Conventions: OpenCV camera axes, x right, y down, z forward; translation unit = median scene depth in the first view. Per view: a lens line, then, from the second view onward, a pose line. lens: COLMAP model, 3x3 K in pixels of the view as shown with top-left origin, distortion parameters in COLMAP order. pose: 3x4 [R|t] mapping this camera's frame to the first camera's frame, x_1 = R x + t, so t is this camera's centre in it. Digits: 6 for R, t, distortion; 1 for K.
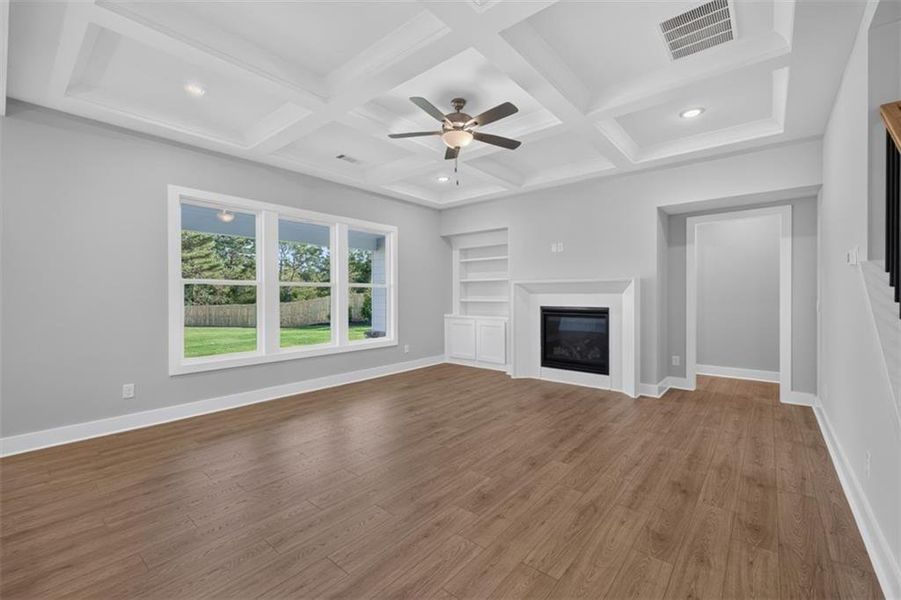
lens RADIAL K [[379.0, 0, 450.6], [0, 379.0, 295.9], [0, 0, 1]] dist [0.001848, -0.000011]
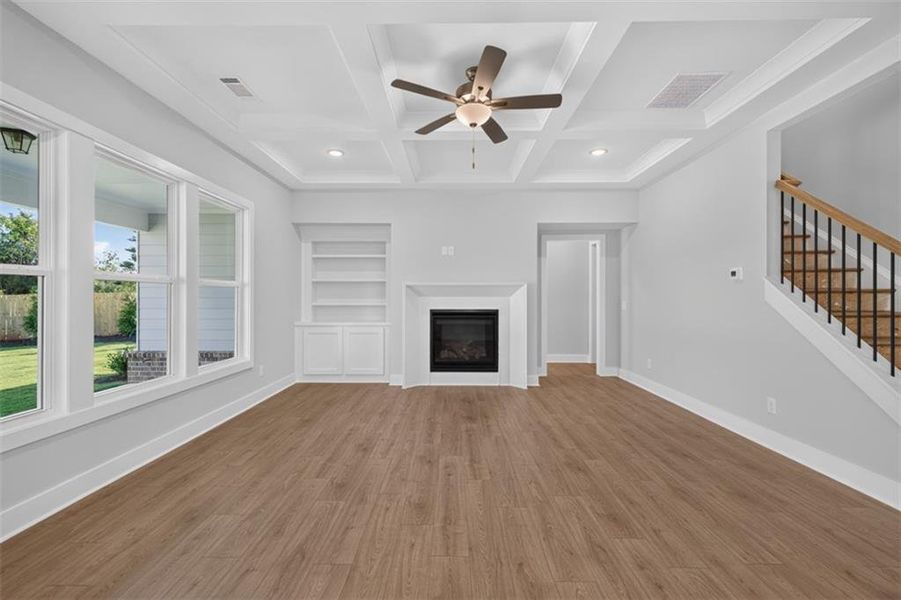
lens RADIAL K [[375.5, 0, 449.1], [0, 375.5, 298.0], [0, 0, 1]] dist [0.003444, 0.000219]
pose [[0.775098, 0.001214, 0.631840, -0.401877], [0.000275, 0.999997, -0.002258, 0.000141], [-0.631841, 0.001924, 0.775096, 0.275642]]
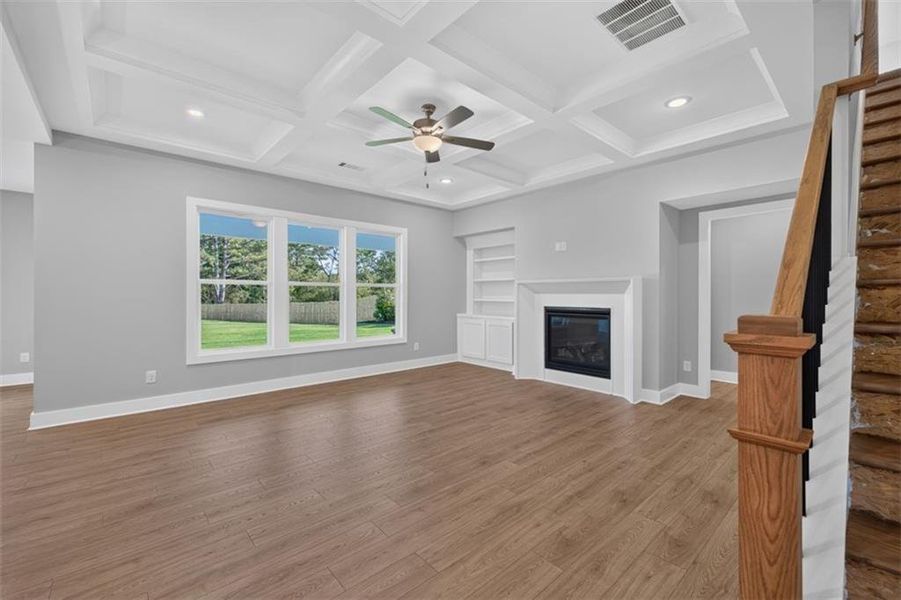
lens RADIAL K [[377.5, 0, 449.9], [0, 377.5, 293.6], [0, 0, 1]] dist [0.001585, -0.000113]
pose [[0.989658, 0.003632, -0.143404, 0.164263], [-0.004317, 0.999981, -0.004465, -0.000673], [0.143385, 0.005038, 0.989654, -0.004995]]
